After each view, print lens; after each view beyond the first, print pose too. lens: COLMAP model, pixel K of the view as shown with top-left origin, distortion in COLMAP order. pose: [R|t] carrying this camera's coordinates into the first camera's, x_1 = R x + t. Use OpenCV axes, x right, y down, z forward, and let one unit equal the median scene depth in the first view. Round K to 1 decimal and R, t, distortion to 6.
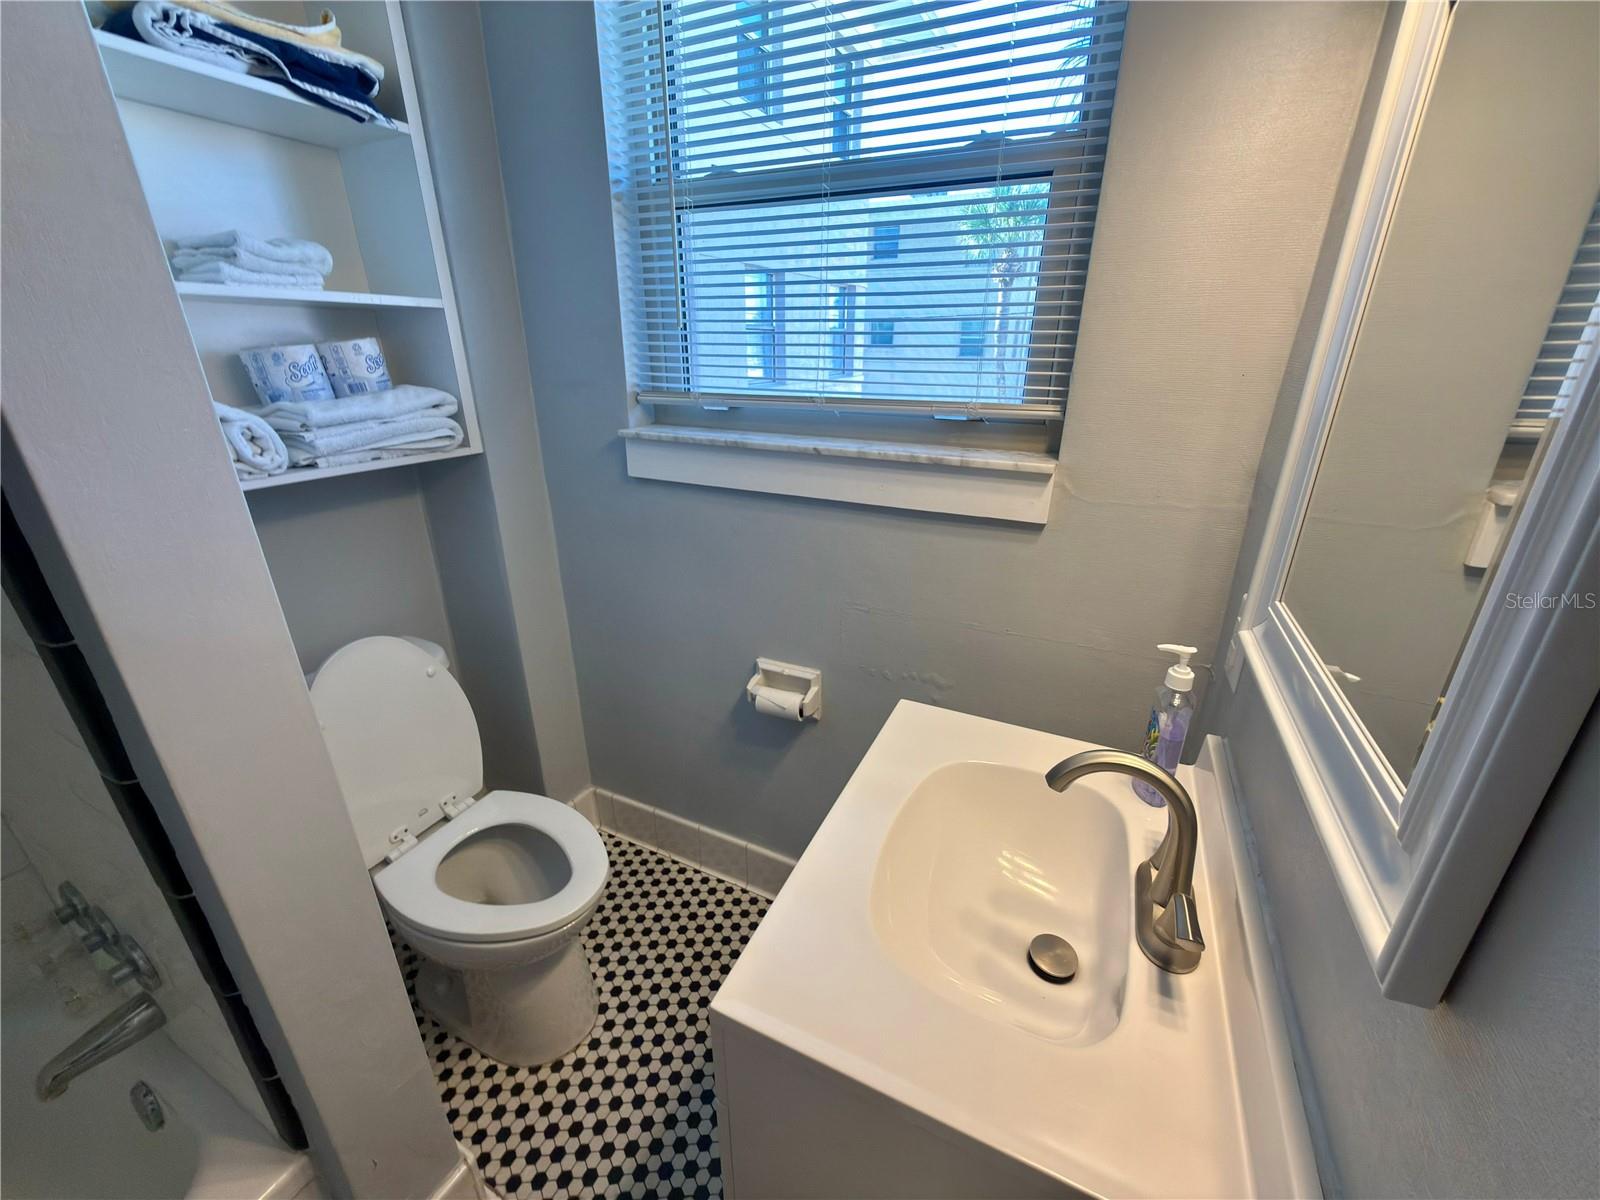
lens RADIAL K [[637.0, 0, 796.1], [0, 637.0, 600.3], [0, 0, 1]] dist [0.001048, 0.000044]
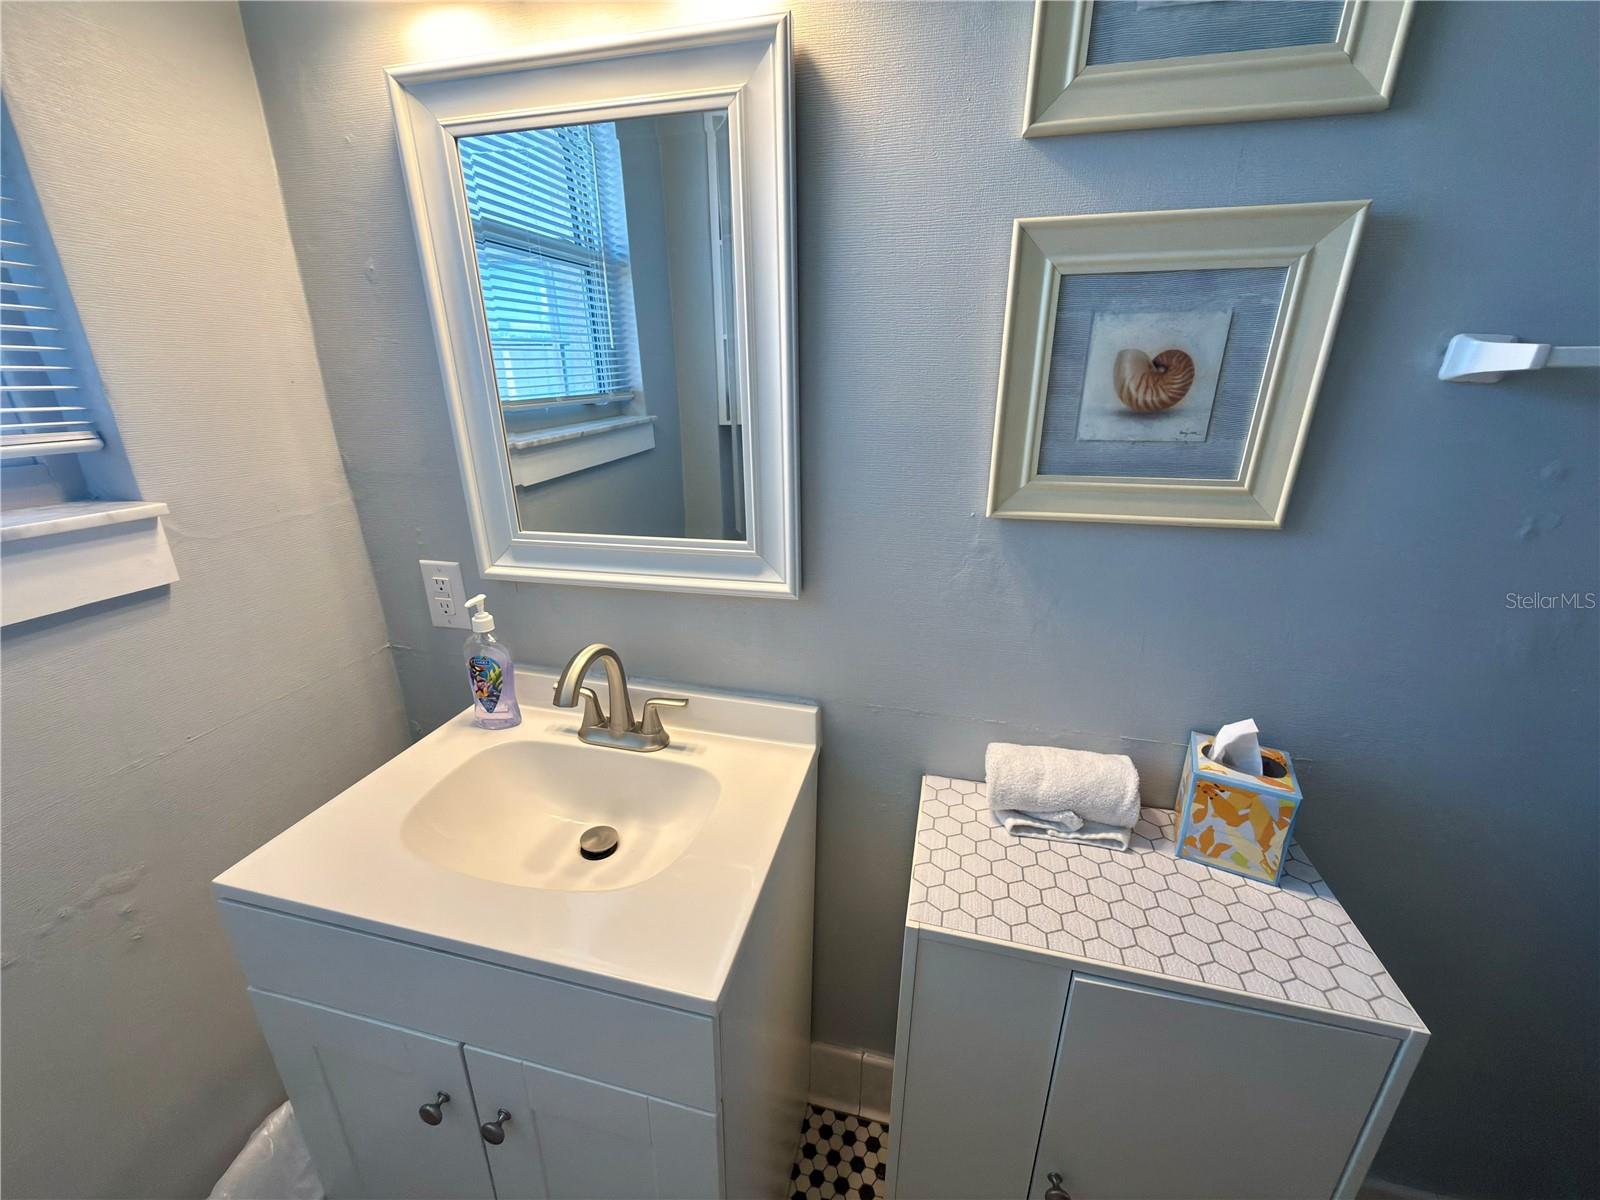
lens RADIAL K [[635.1, 0, 800.9], [0, 635.1, 599.7], [0, 0, 1]] dist [-0.000134, -0.000258]
pose [[-0.205803, -0.333548, 0.919995, -0.453357], [0.364463, 0.846361, 0.388382, -0.120446], [-0.908191, 0.415234, -0.052618, 0.349283]]
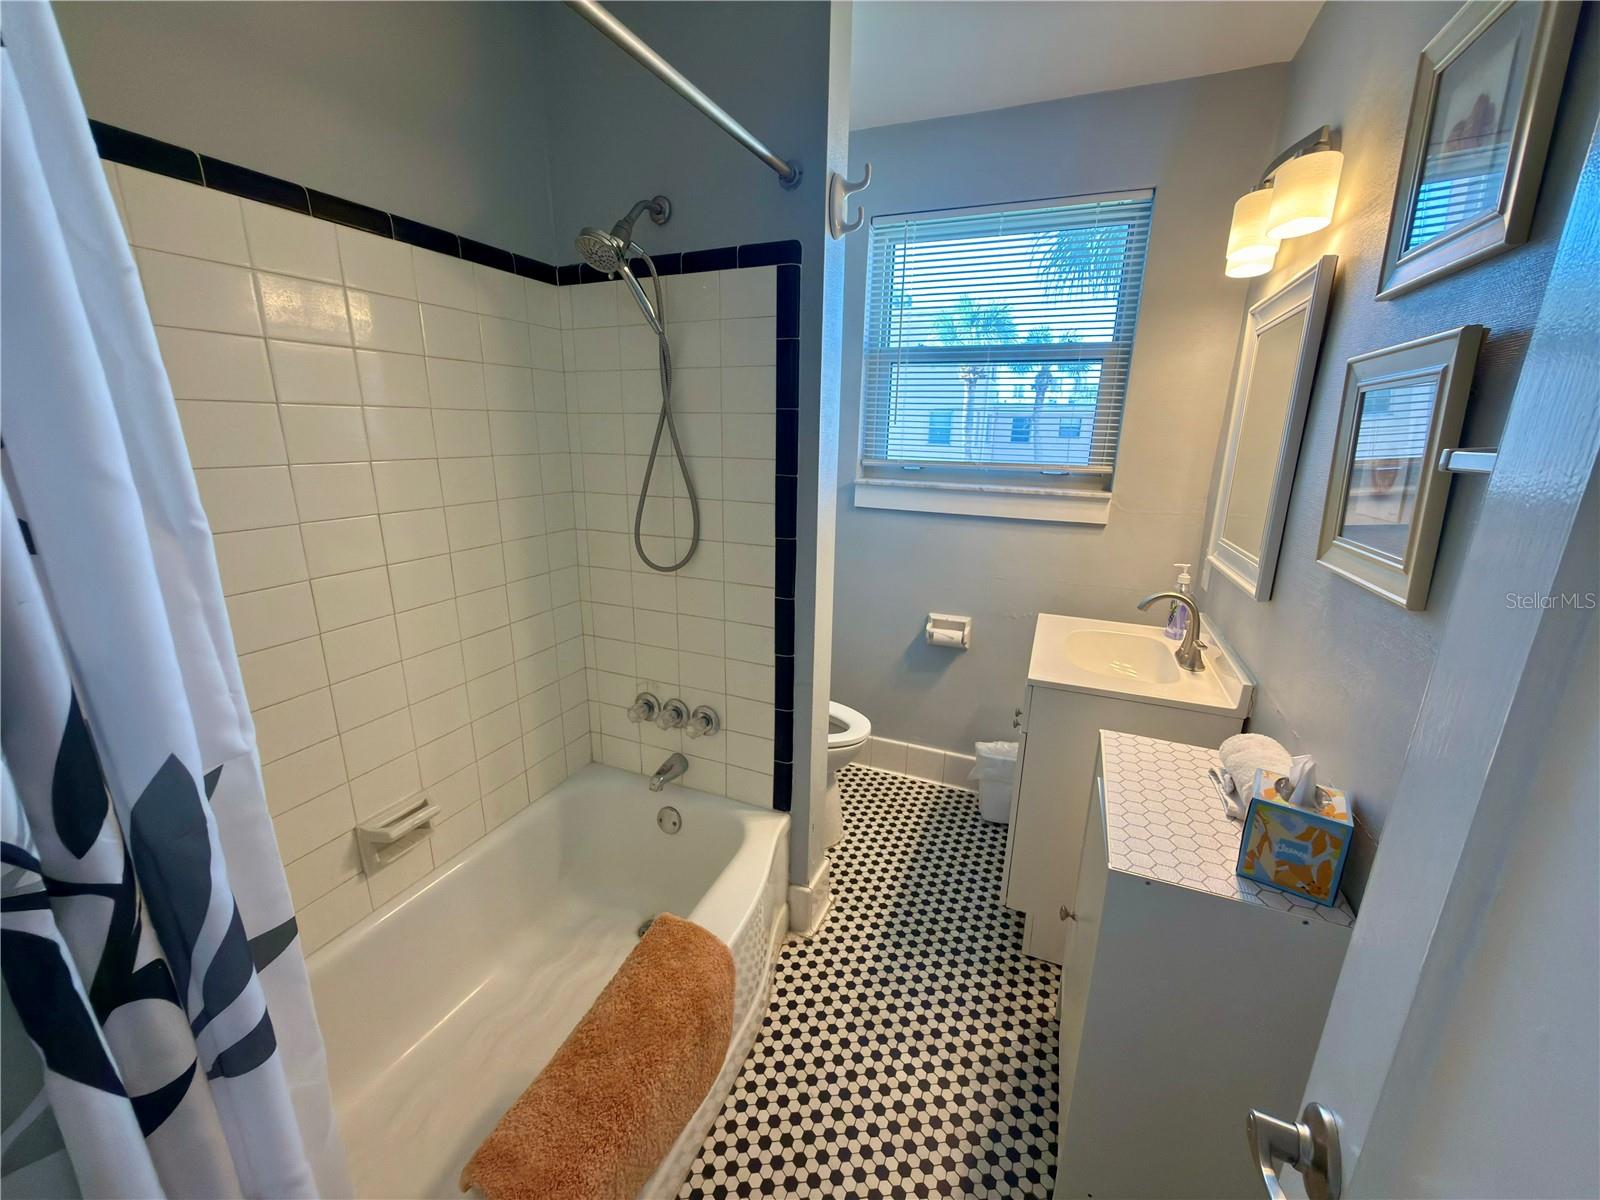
lens RADIAL K [[635.1, 0, 800.9], [0, 635.1, 599.7], [0, 0, 1]] dist [-0.000134, -0.000258]
pose [[0.998319, 0.003761, 0.057832, -0.645313], [0.003114, 0.992970, -0.118328, 0.328442], [-0.057871, 0.118309, 0.991289, -0.837661]]
